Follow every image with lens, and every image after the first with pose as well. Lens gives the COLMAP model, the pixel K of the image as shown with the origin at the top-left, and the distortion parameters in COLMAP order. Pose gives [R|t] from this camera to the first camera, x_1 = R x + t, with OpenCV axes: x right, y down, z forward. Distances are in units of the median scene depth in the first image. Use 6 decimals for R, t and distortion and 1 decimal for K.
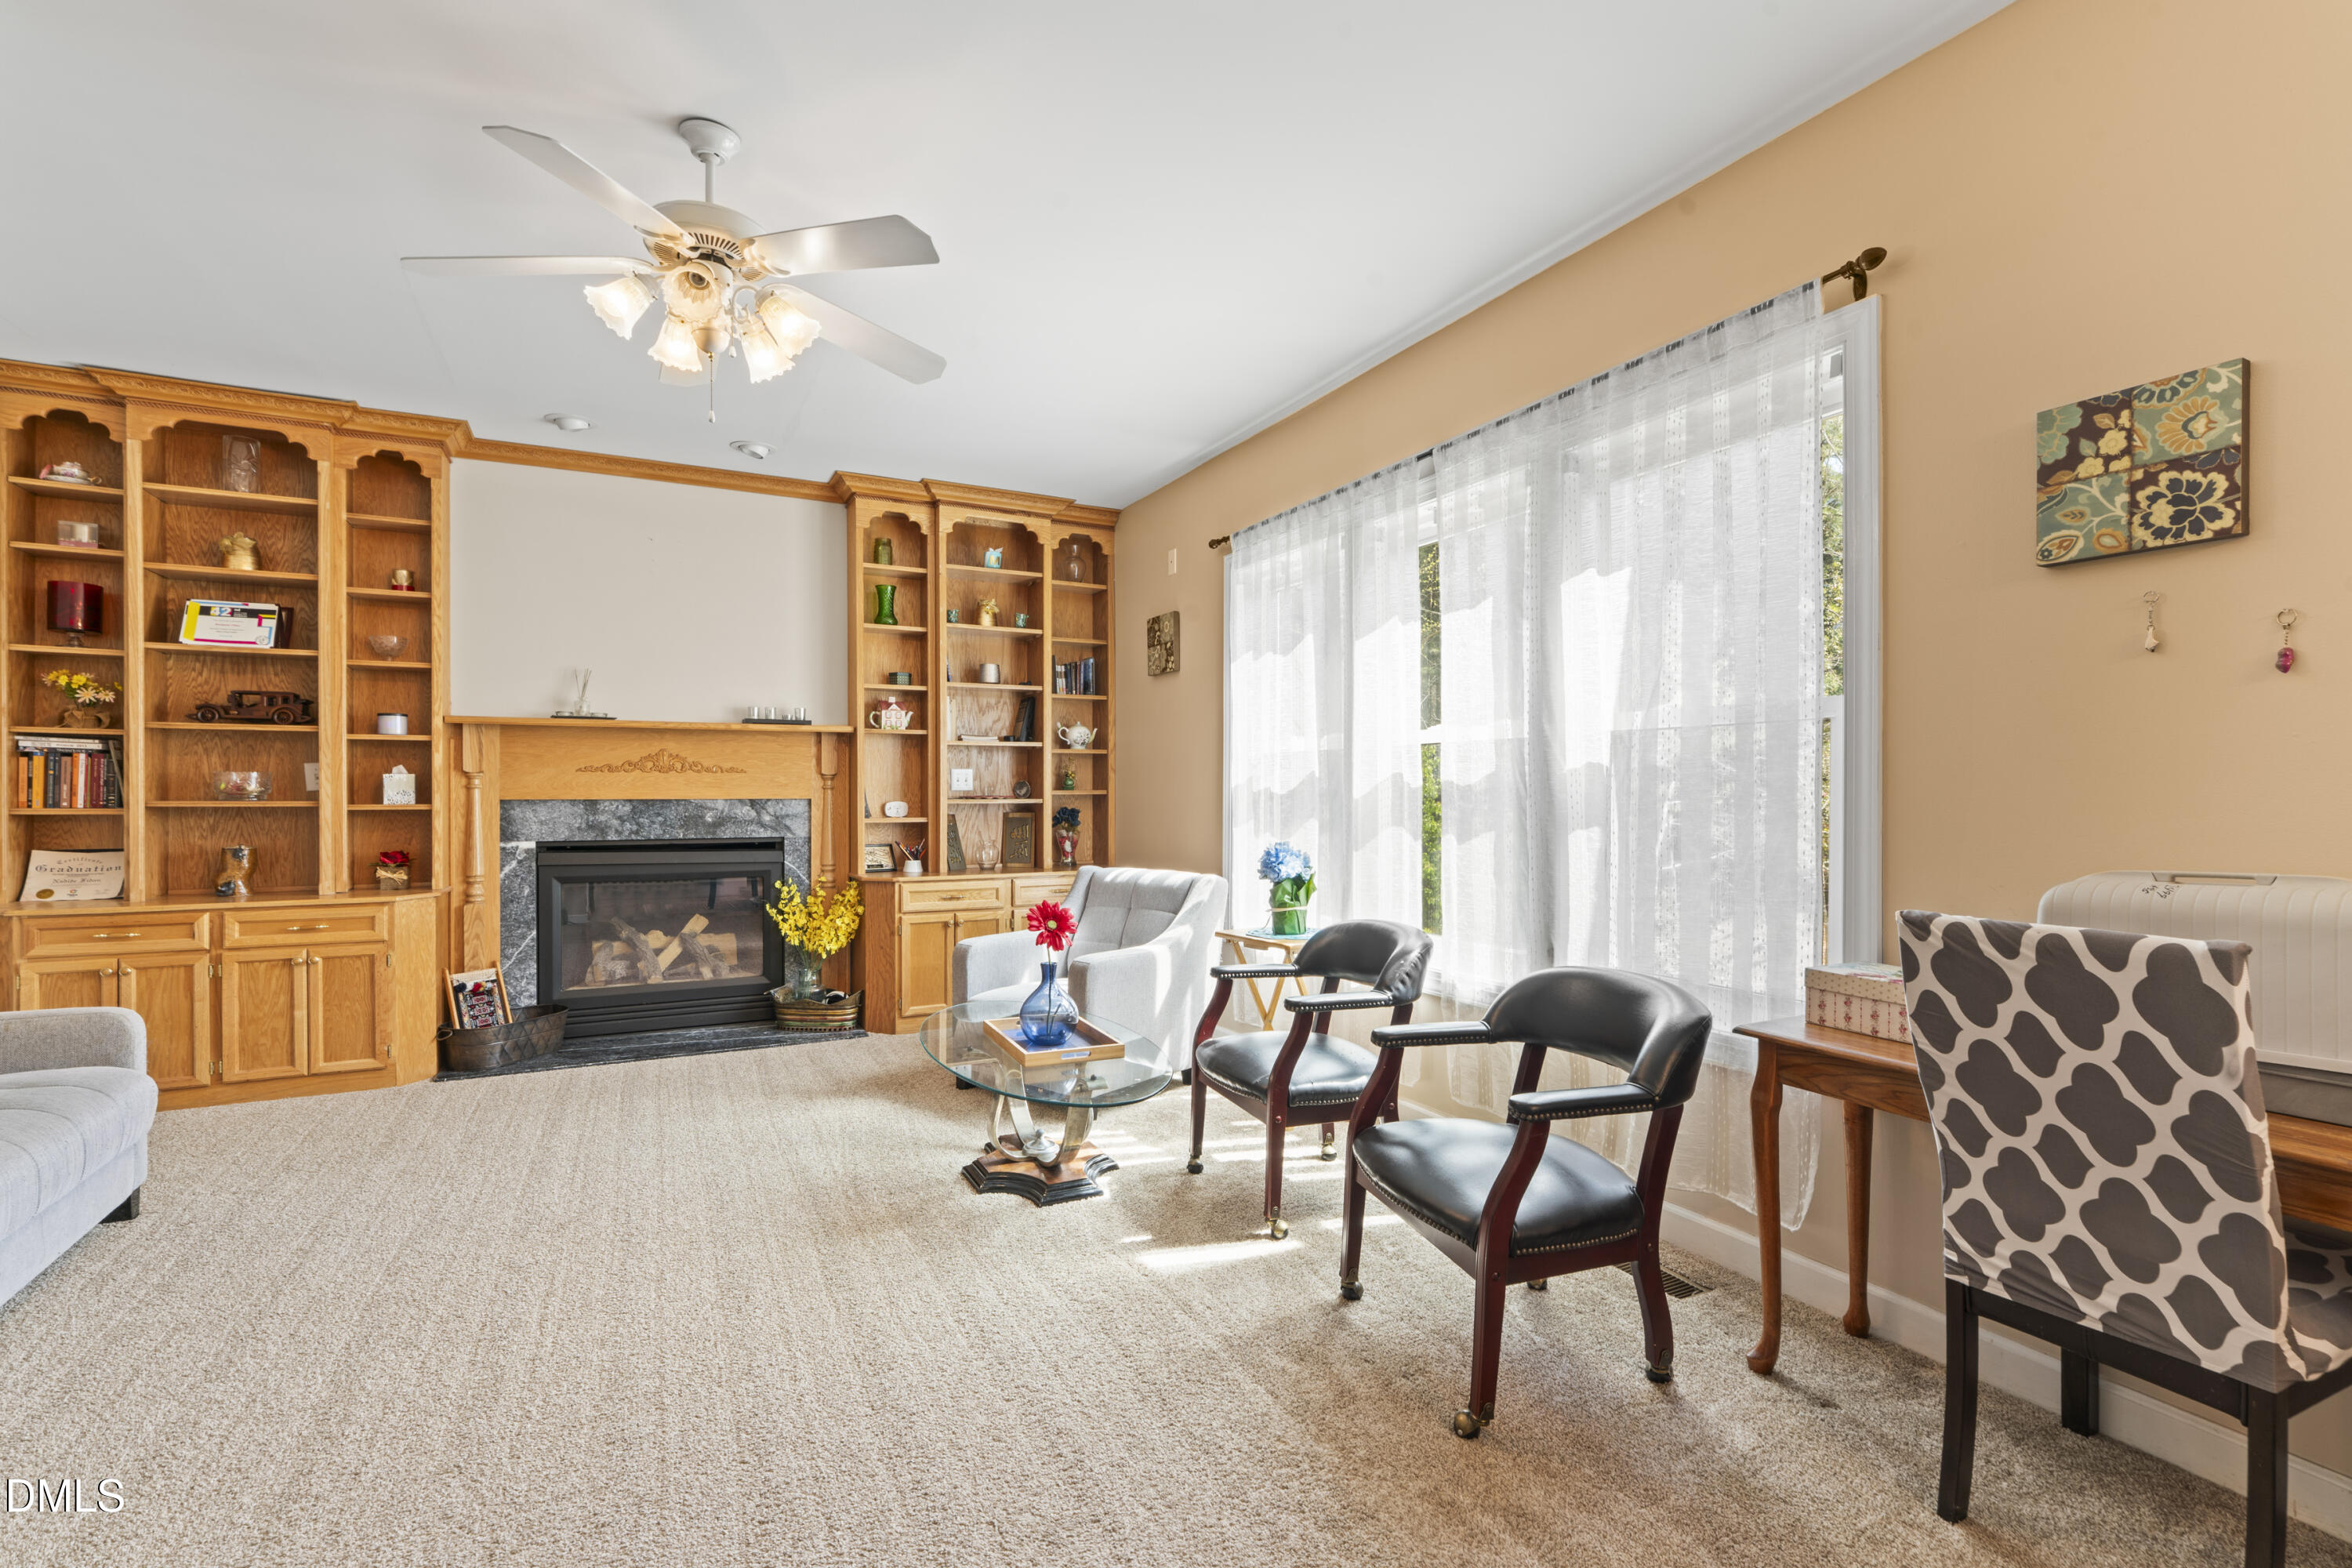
lens RADIAL K [[1088.8, 0, 1191.0], [0, 1088.8, 799.6], [0, 0, 1]] dist [-0.002962, -0.000123]
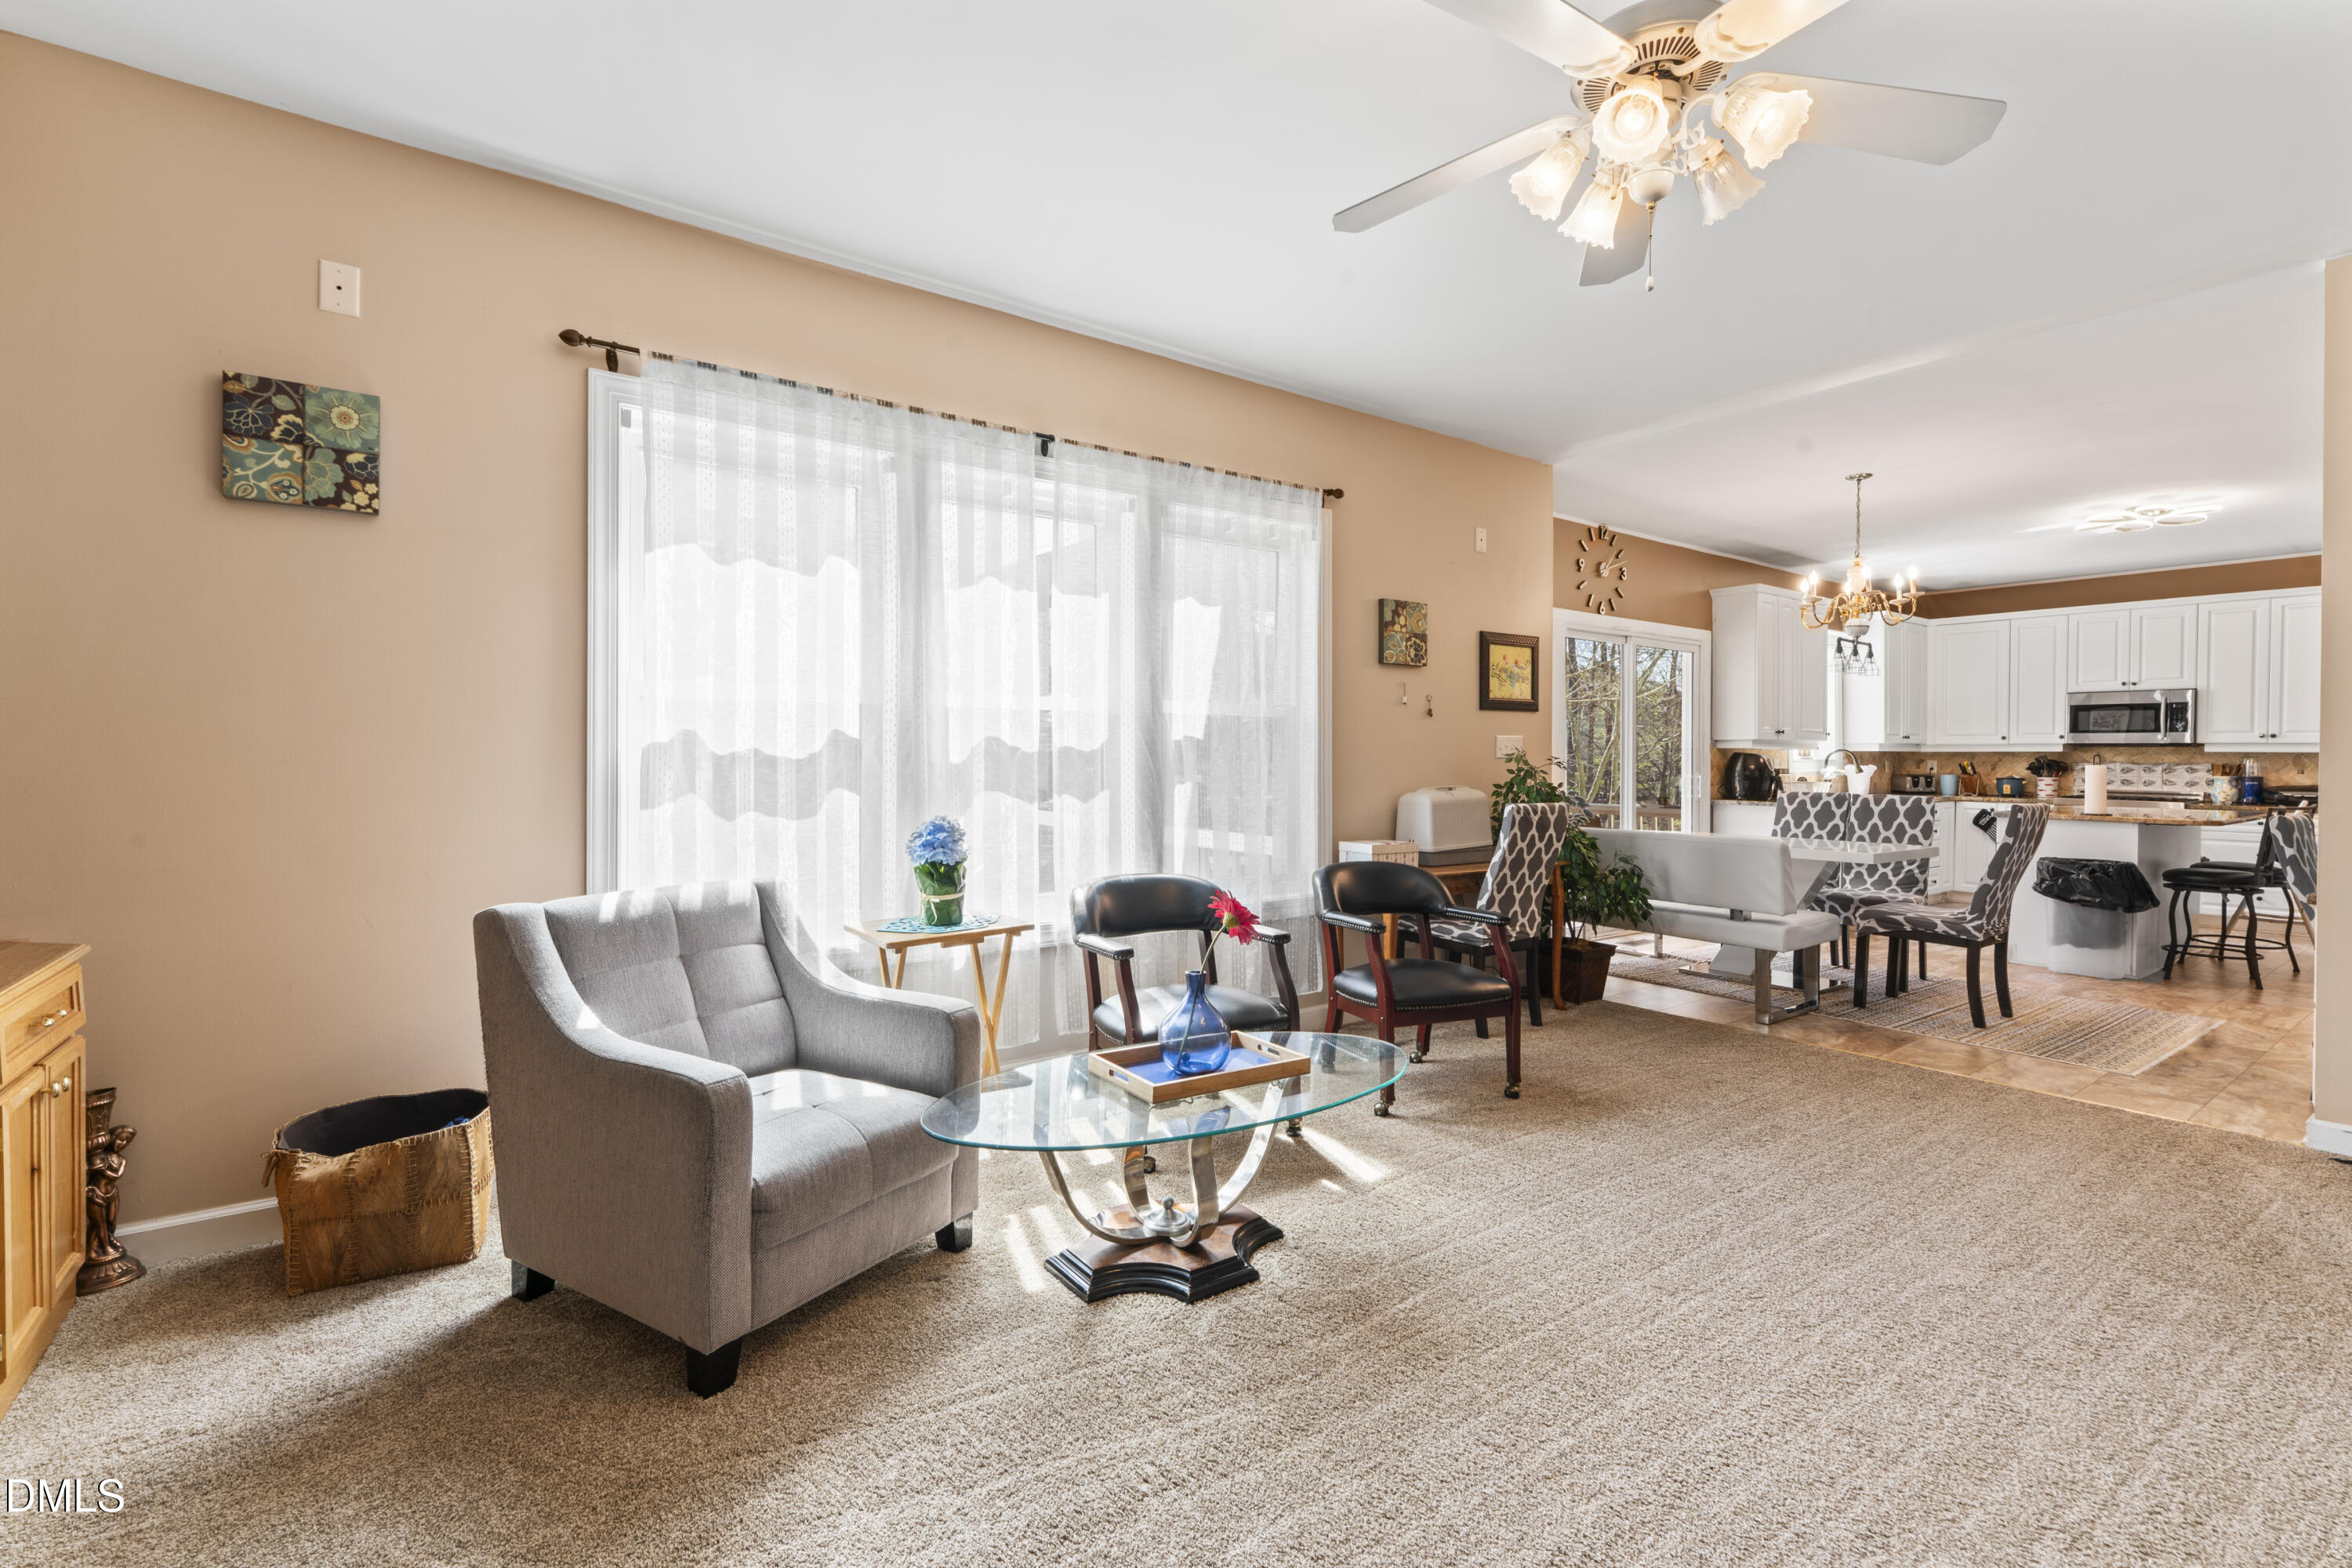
lens RADIAL K [[1047.5, 0, 1176.0], [0, 1047.5, 764.1], [0, 0, 1]] dist [0.000717, 0.000546]
pose [[-0.152045, -0.007418, 0.988346, -0.522793], [0.003154, 0.999963, 0.007991, -0.004965], [-0.988369, 0.004332, -0.152016, 0.665452]]
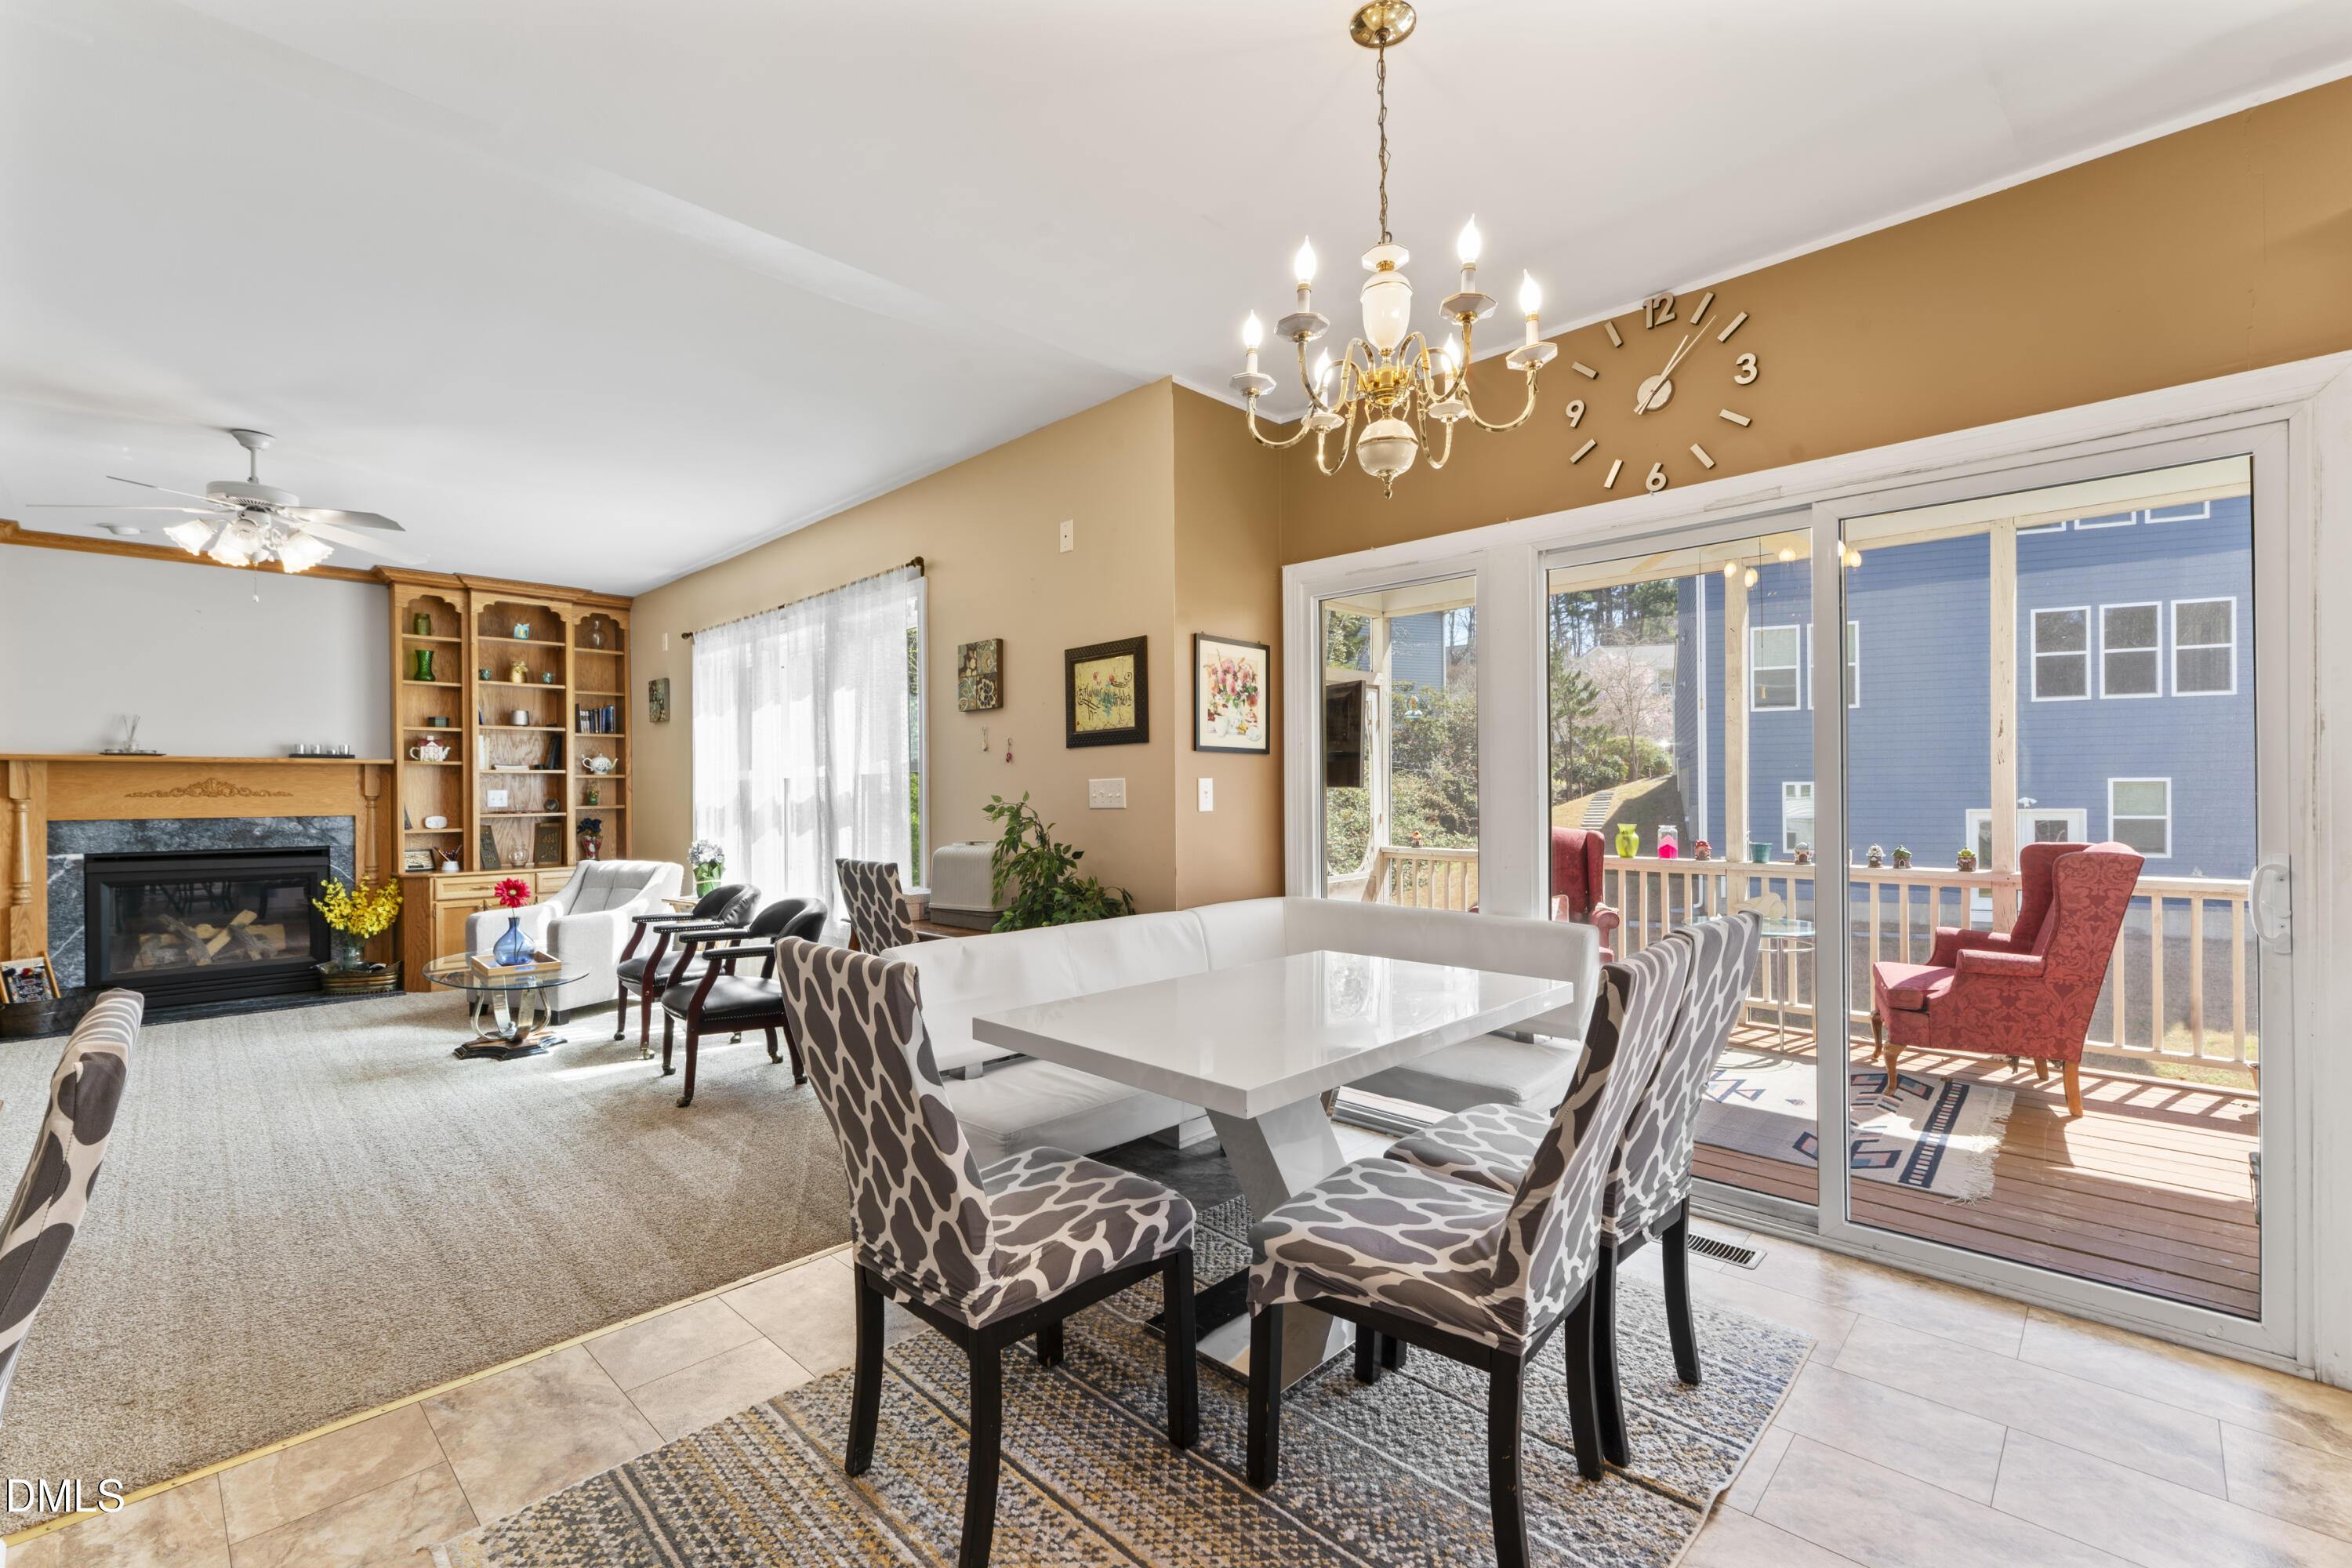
lens RADIAL K [[1018.3, 0, 1181.6], [0, 1018.3, 792.5], [0, 0, 1]] dist [-0.001268, 0.000888]
pose [[0.949698, -0.008341, 0.313057, 0.203271], [0.011543, 0.999898, -0.008375, -0.006519], [-0.312955, 0.011568, 0.949697, -0.450657]]
